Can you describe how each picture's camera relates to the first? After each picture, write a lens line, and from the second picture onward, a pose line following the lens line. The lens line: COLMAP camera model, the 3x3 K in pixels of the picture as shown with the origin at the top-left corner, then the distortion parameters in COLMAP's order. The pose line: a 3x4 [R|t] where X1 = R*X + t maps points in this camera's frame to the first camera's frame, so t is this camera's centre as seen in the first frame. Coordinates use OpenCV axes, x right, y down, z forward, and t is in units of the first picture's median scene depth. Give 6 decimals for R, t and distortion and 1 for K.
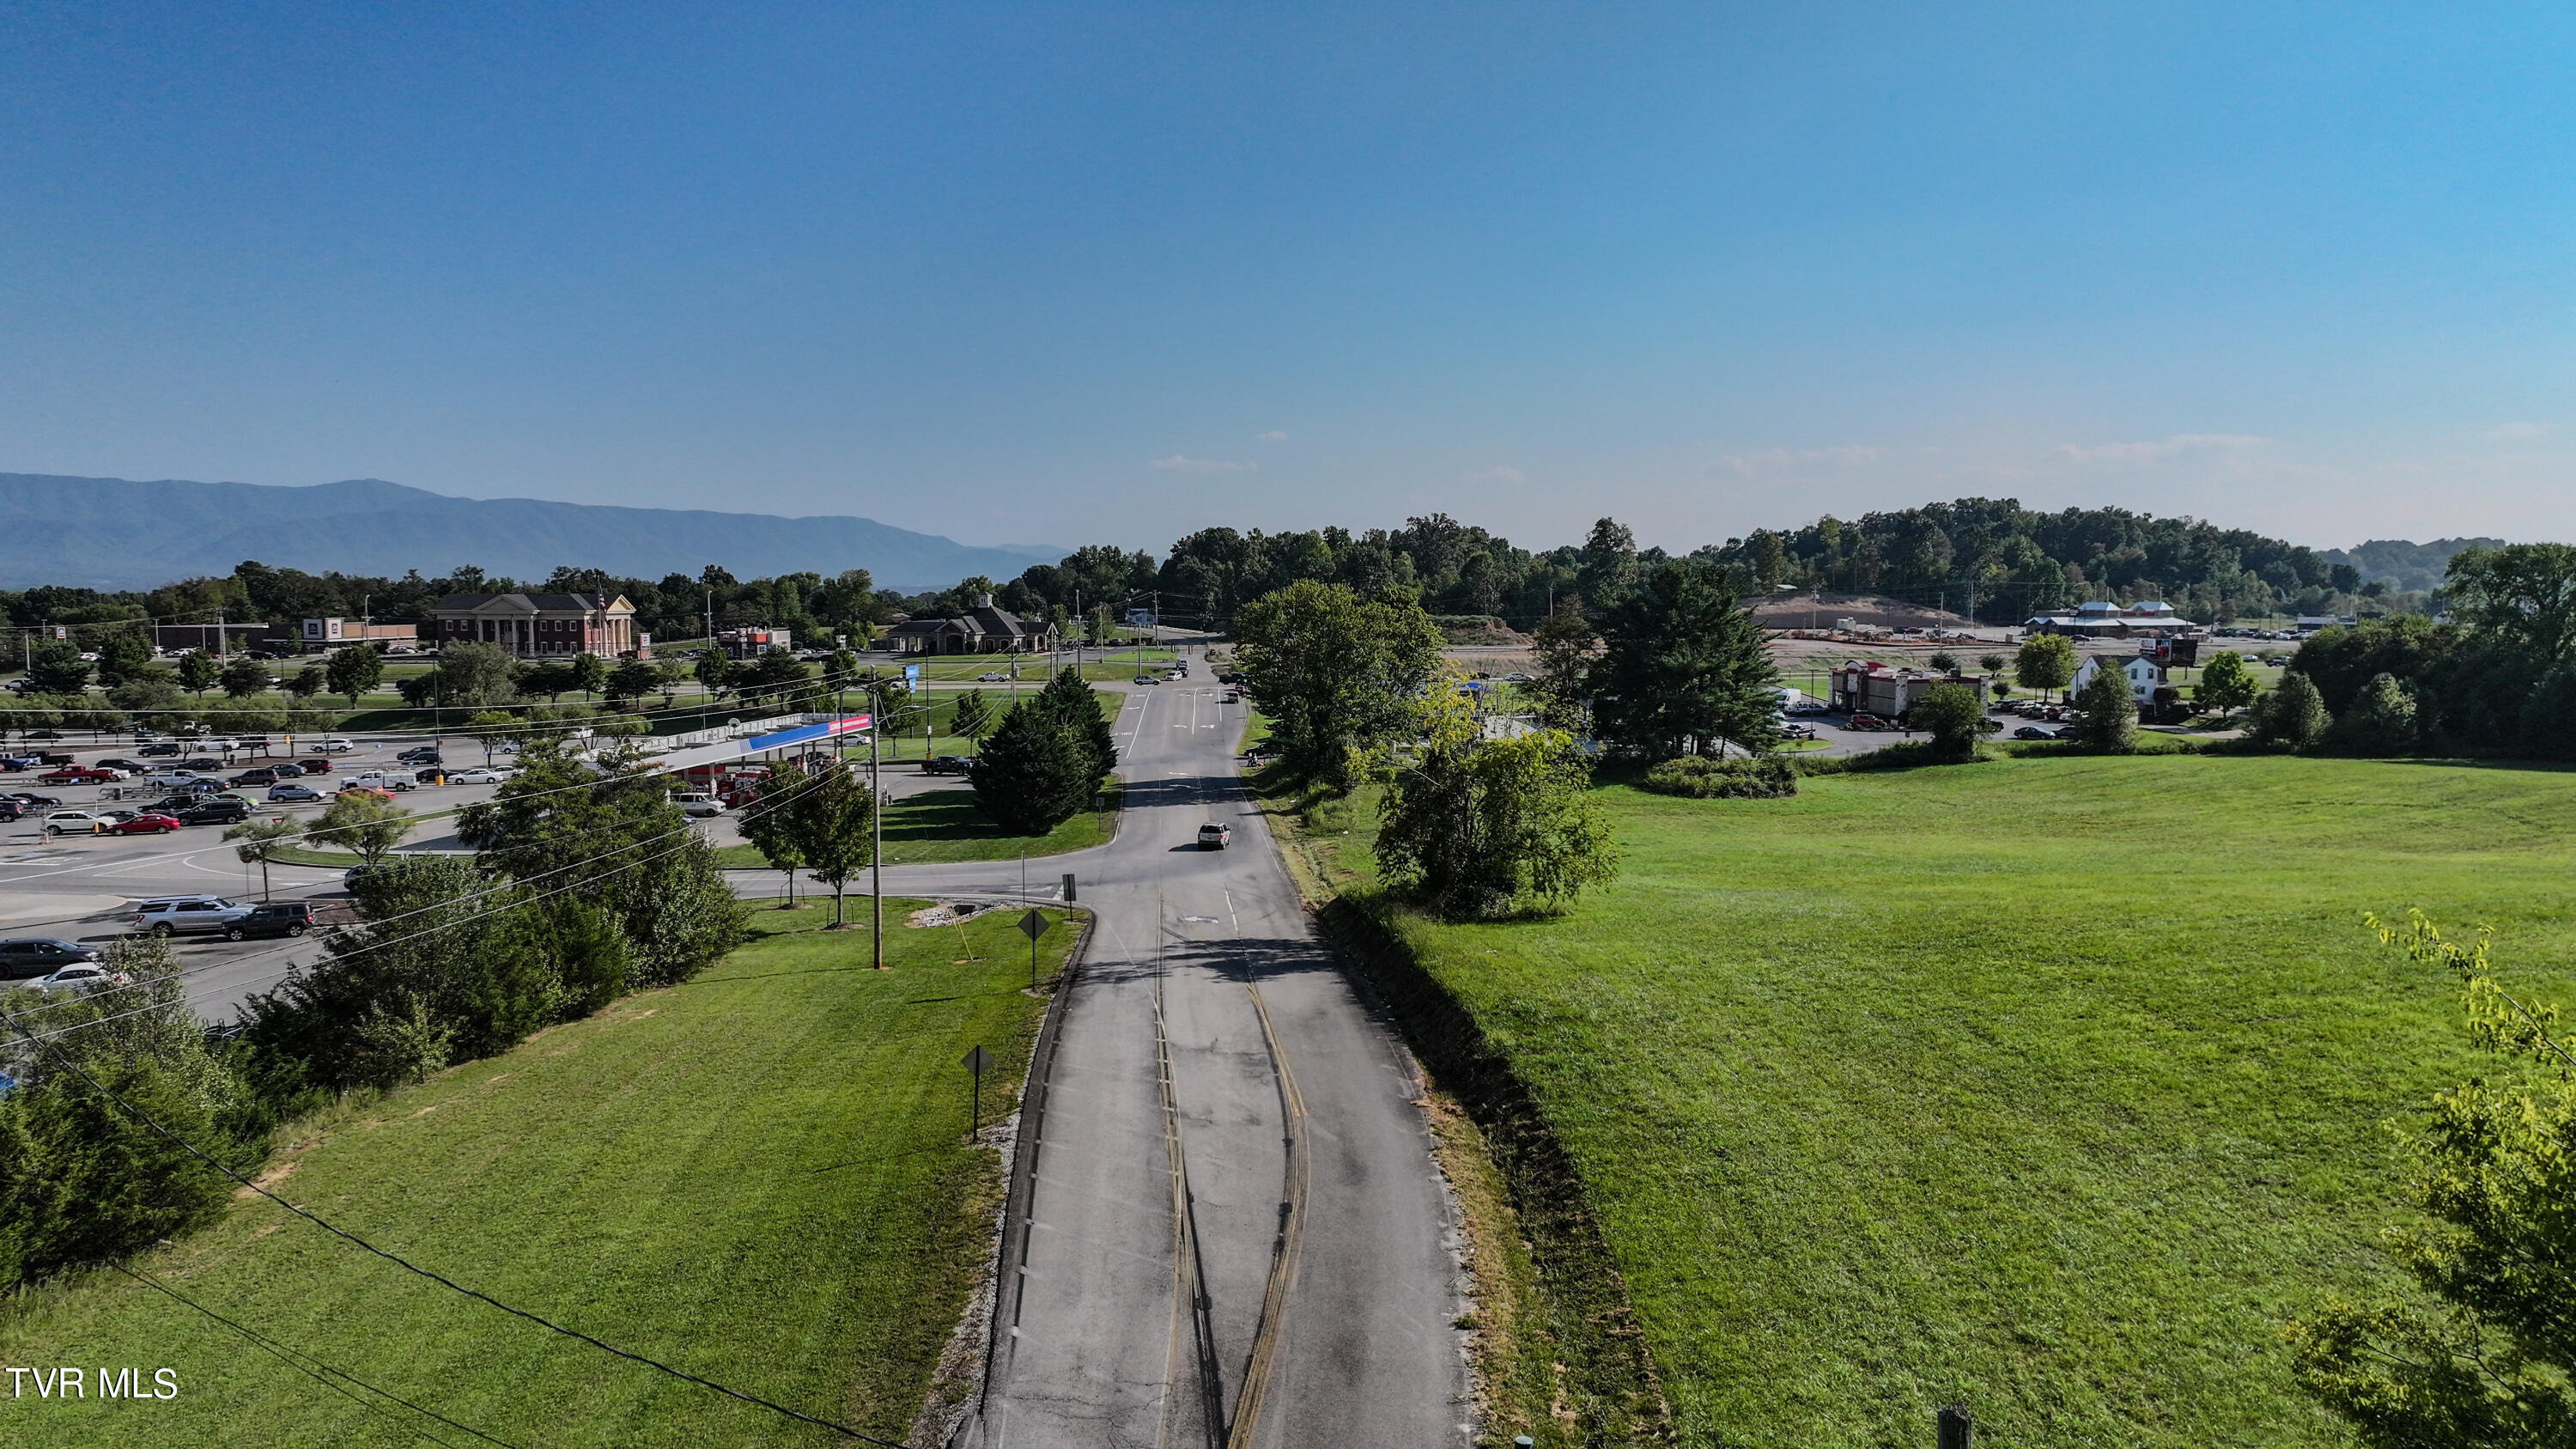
lens RADIAL K [[1803.3, 0, 1298.5], [0, 1803.3, 717.3], [0, 0, 1]] dist [0.001430, 0.022391]
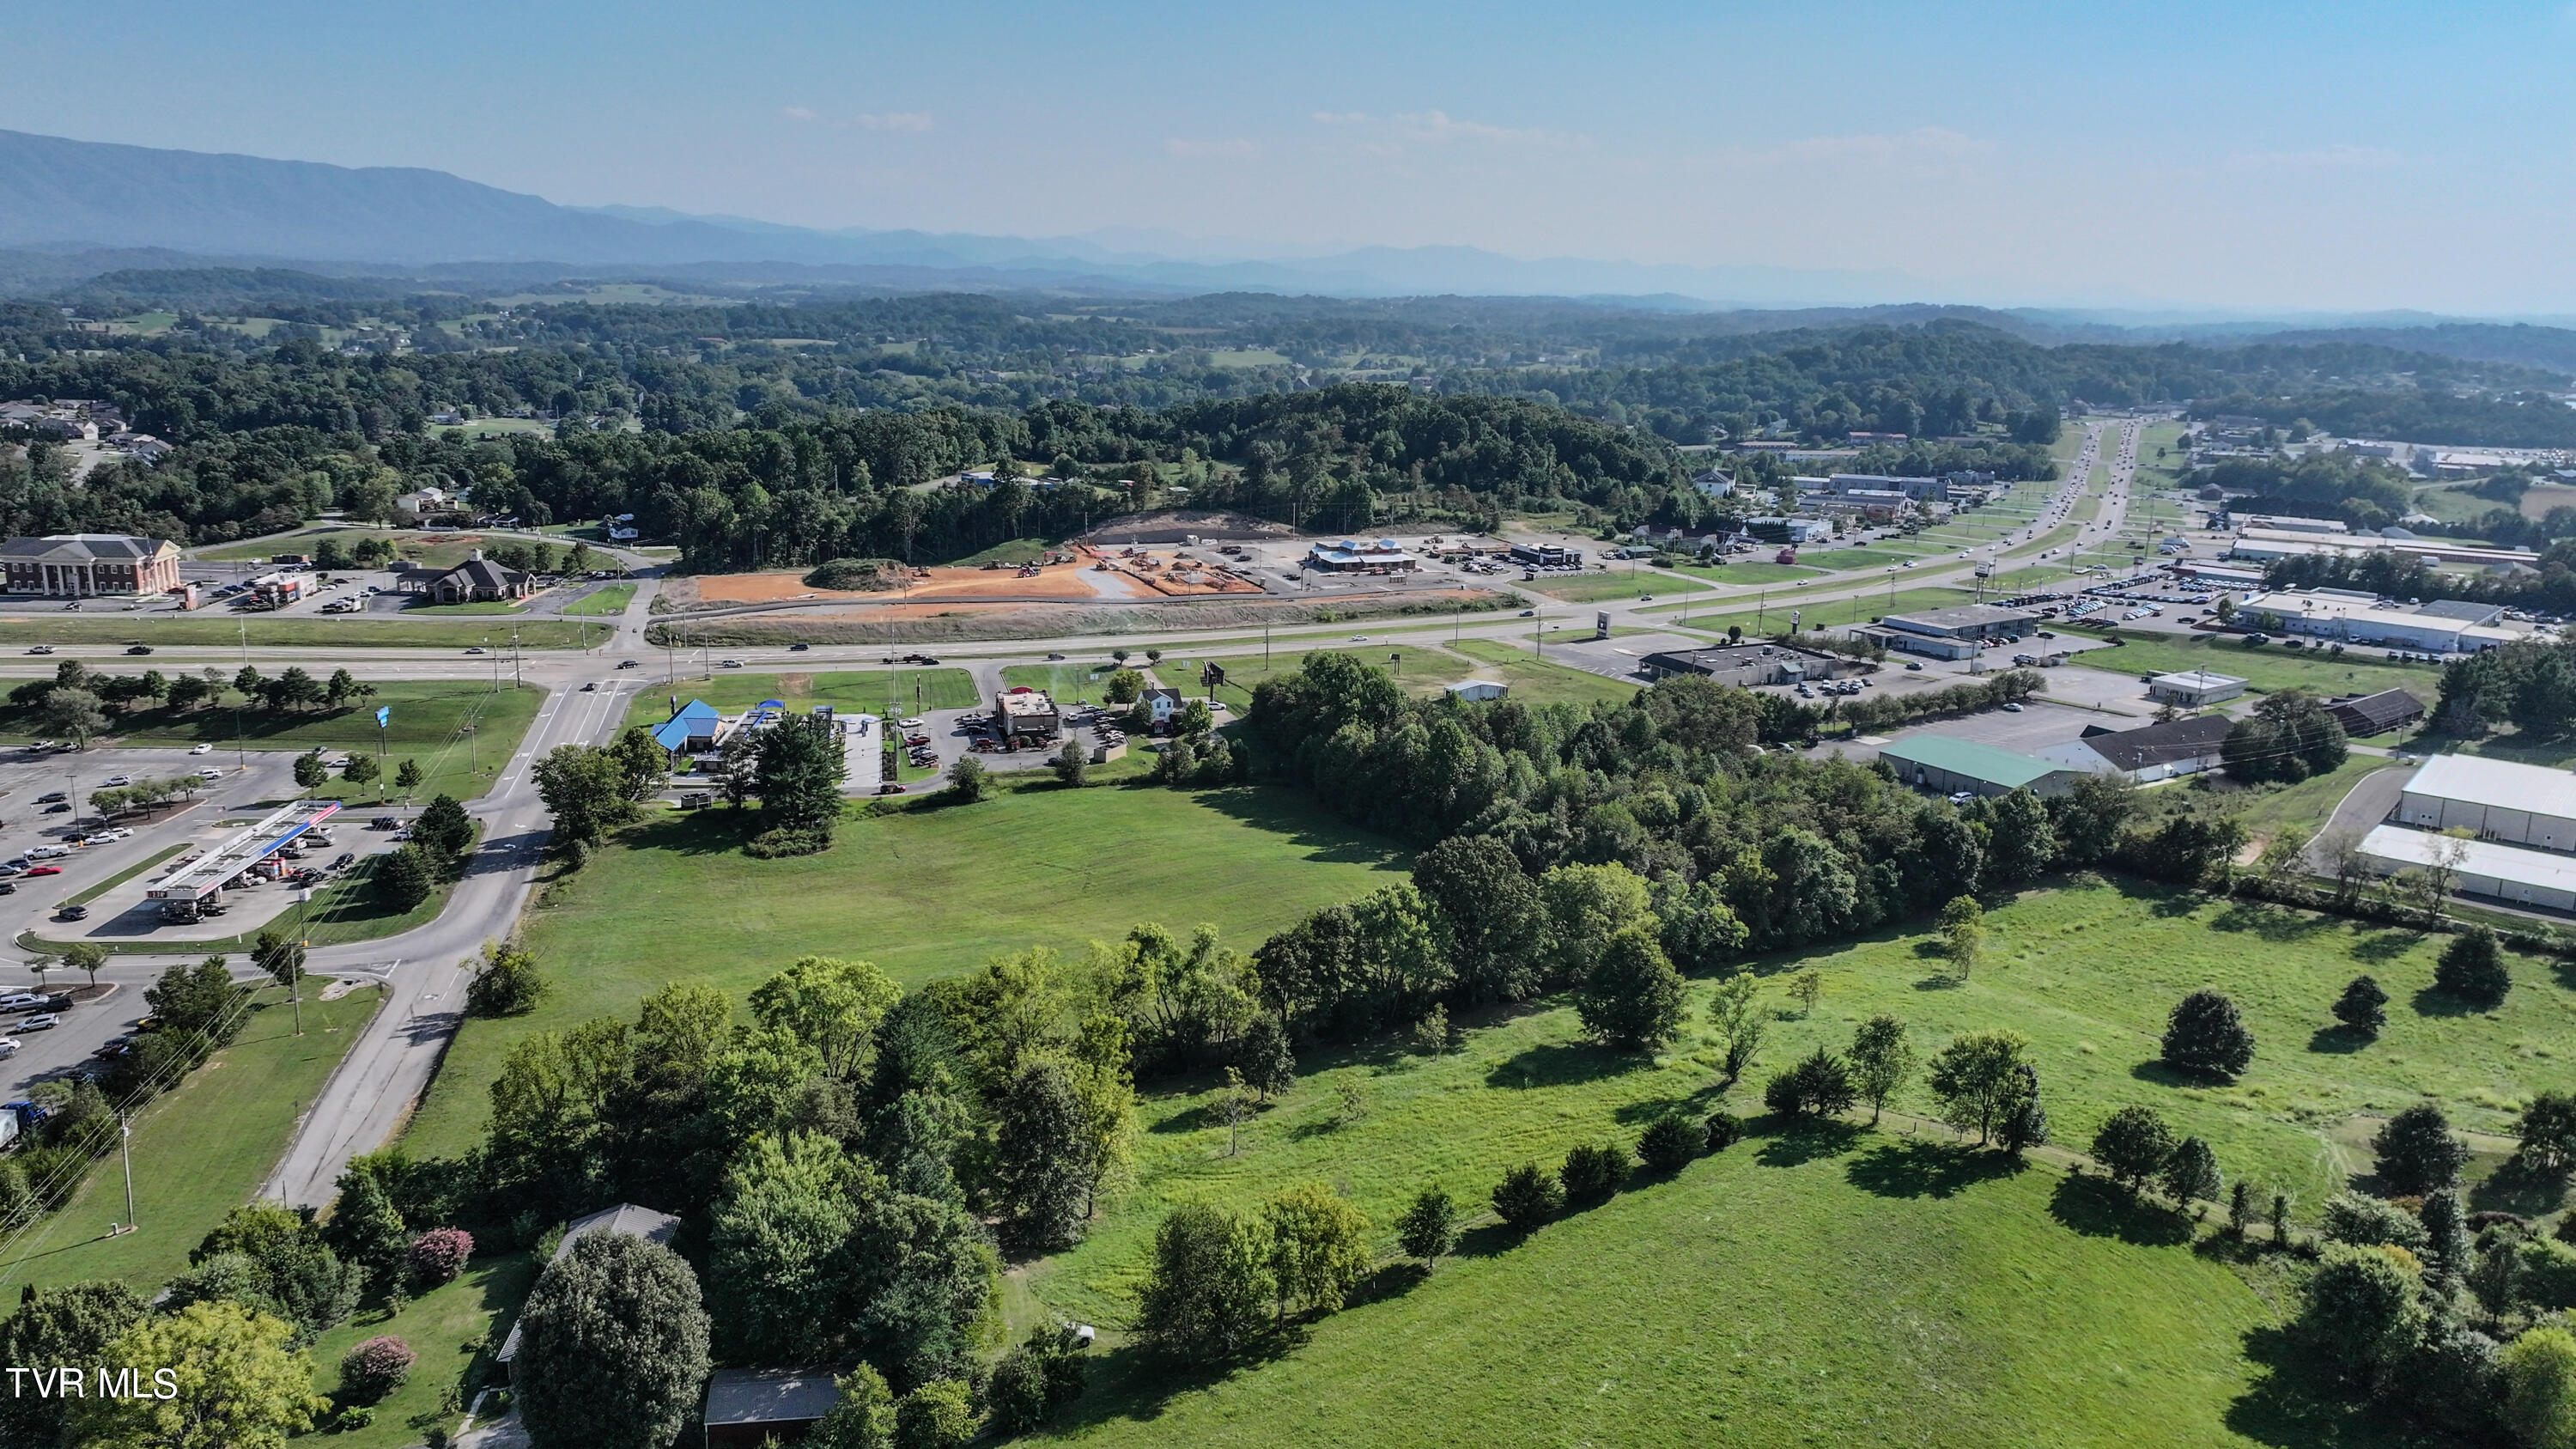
lens RADIAL K [[1895.6, 0, 1294.1], [0, 1895.6, 726.0], [0, 0, 1]] dist [0.010123, 0.006153]
pose [[0.984871, -0.012738, 0.172823, 0.154367], [-0.016193, 0.986167, 0.164963, -0.164438], [-0.172533, -0.165265, 0.971040, -0.410373]]
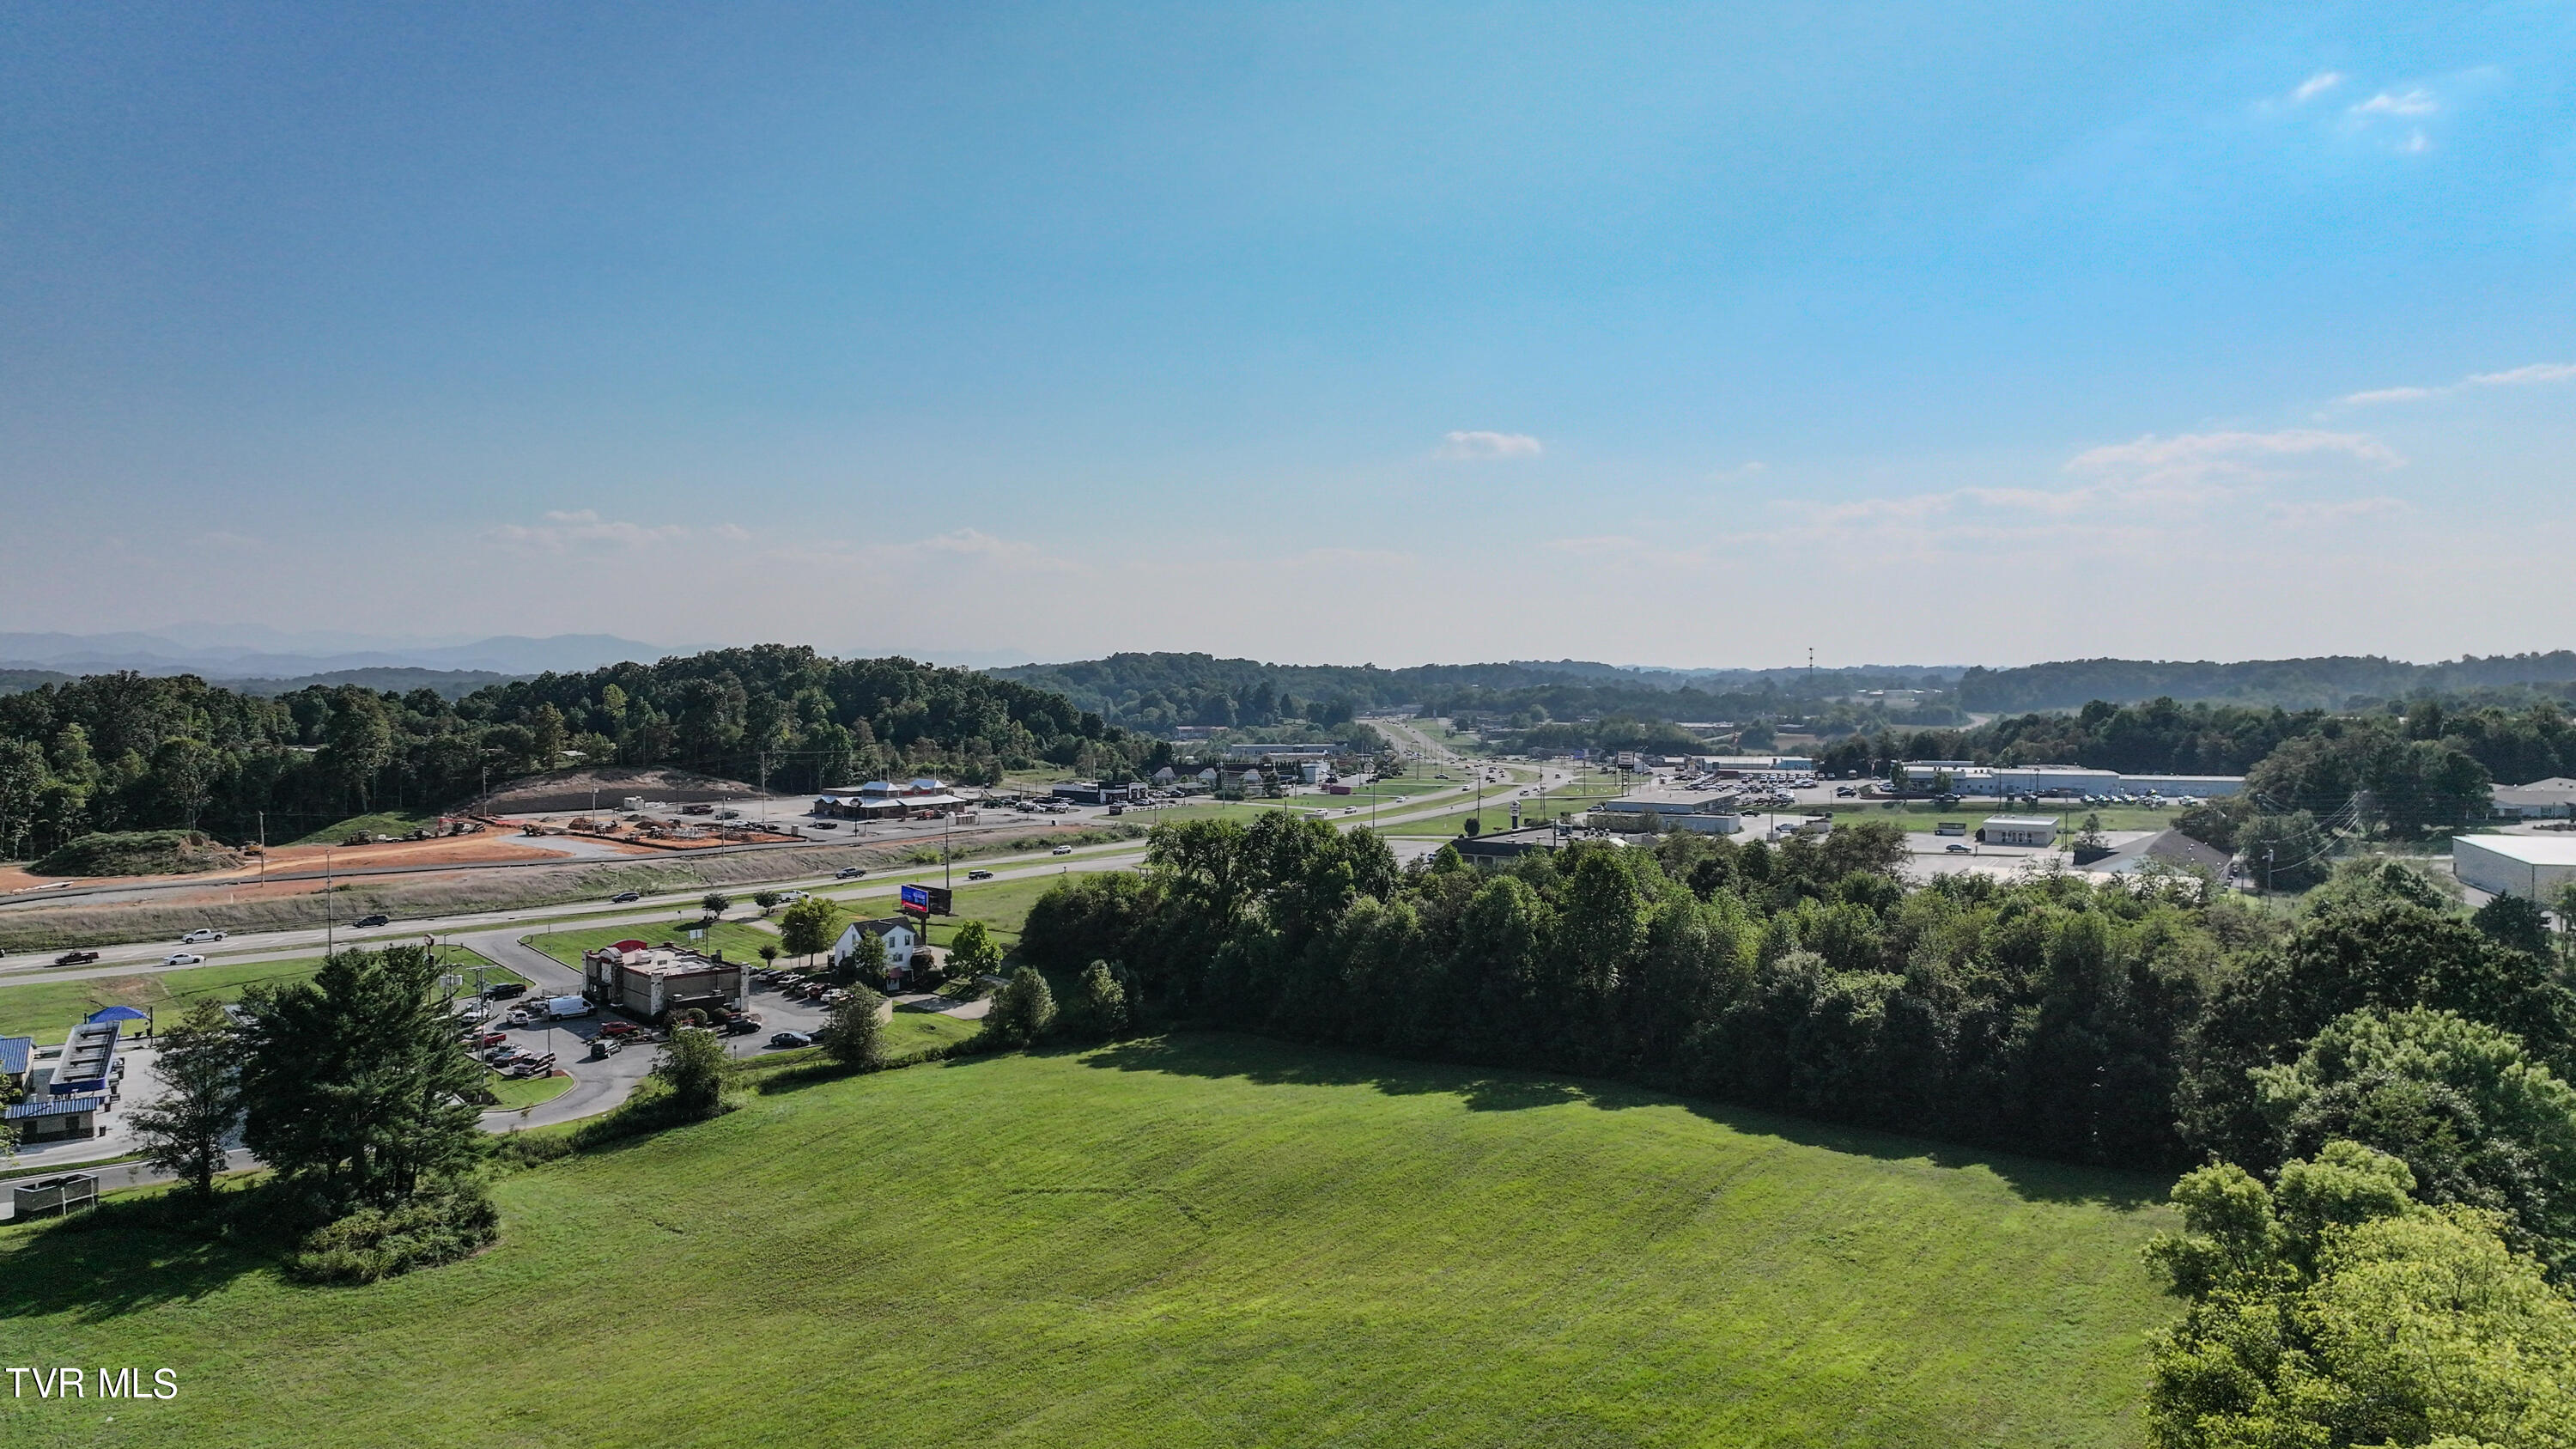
lens RADIAL K [[1803.3, 0, 1298.5], [0, 1803.3, 717.3], [0, 0, 1]] dist [0.001430, 0.022391]
pose [[0.807537, -0.012374, 0.589687, 0.028569], [0.038010, 0.998793, -0.031094, -0.060499], [-0.588590, 0.047524, 0.807033, 0.023677]]
